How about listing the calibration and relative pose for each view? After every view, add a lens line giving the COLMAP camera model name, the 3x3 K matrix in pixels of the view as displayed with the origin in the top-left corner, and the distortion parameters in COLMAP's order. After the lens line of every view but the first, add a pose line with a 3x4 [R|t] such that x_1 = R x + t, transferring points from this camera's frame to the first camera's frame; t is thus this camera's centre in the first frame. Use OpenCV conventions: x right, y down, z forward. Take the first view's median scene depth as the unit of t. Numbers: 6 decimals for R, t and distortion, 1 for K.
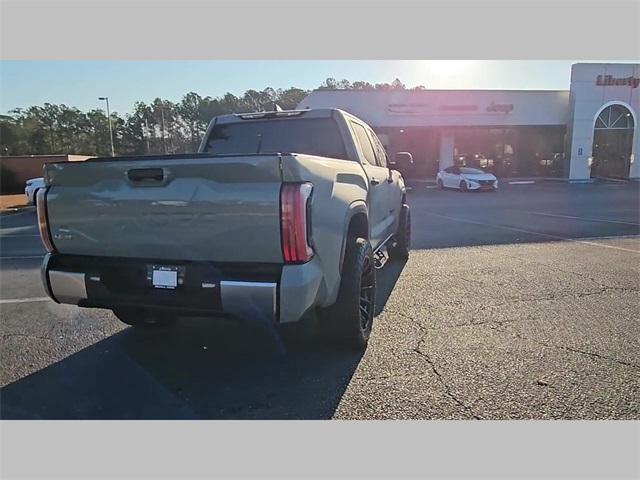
lens RADIAL K [[432.0, 0, 312.3], [0, 432.0, 241.2], [0, 0, 1]] dist [0.000839, -0.002233]
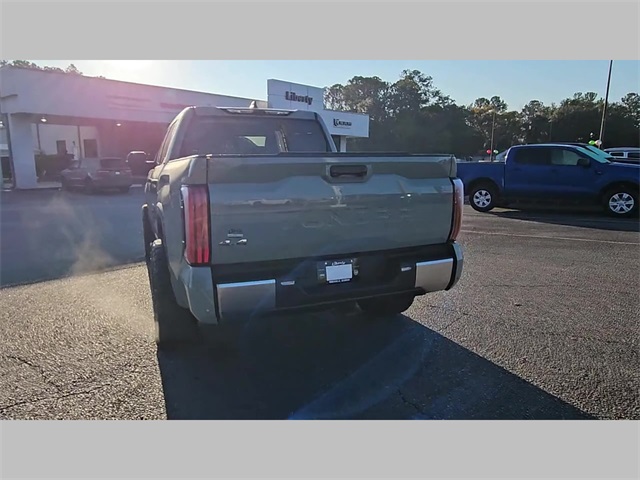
lens RADIAL K [[432.0, 0, 312.3], [0, 432.0, 241.2], [0, 0, 1]] dist [0.000839, -0.002233]
pose [[0.769029, -0.094435, 0.632200, -0.115750], [0.090934, 0.995130, 0.038033, -0.003653], [-0.632713, 0.028240, 0.773872, 0.027646]]
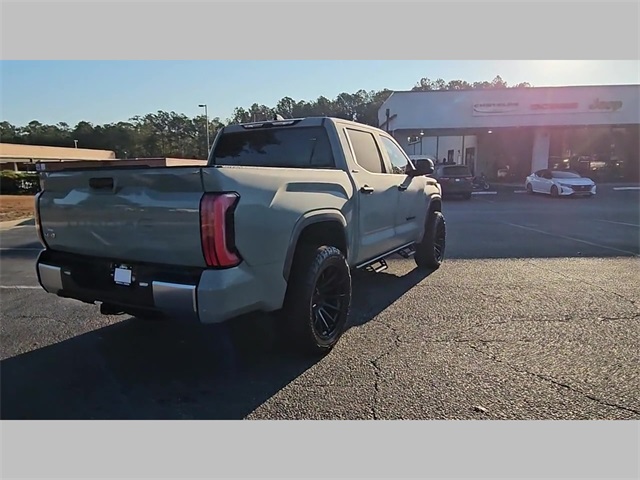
lens RADIAL K [[432.0, 0, 312.3], [0, 432.0, 241.2], [0, 0, 1]] dist [0.000839, -0.002233]
pose [[0.978204, 0.037483, -0.204235, 0.040764], [-0.038417, 0.999262, -0.000605, -0.002379], [0.204062, 0.008438, 0.978922, 0.000598]]
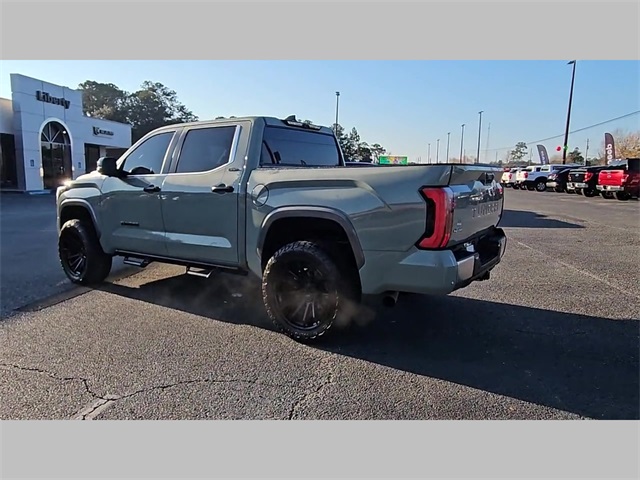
lens RADIAL K [[432.0, 0, 312.3], [0, 432.0, 241.2], [0, 0, 1]] dist [0.000839, -0.002233]
pose [[0.299022, -0.112684, 0.947570, -0.204830], [0.139495, 0.987498, 0.073412, -0.013513], [-0.943995, 0.110229, 0.311002, 0.117551]]
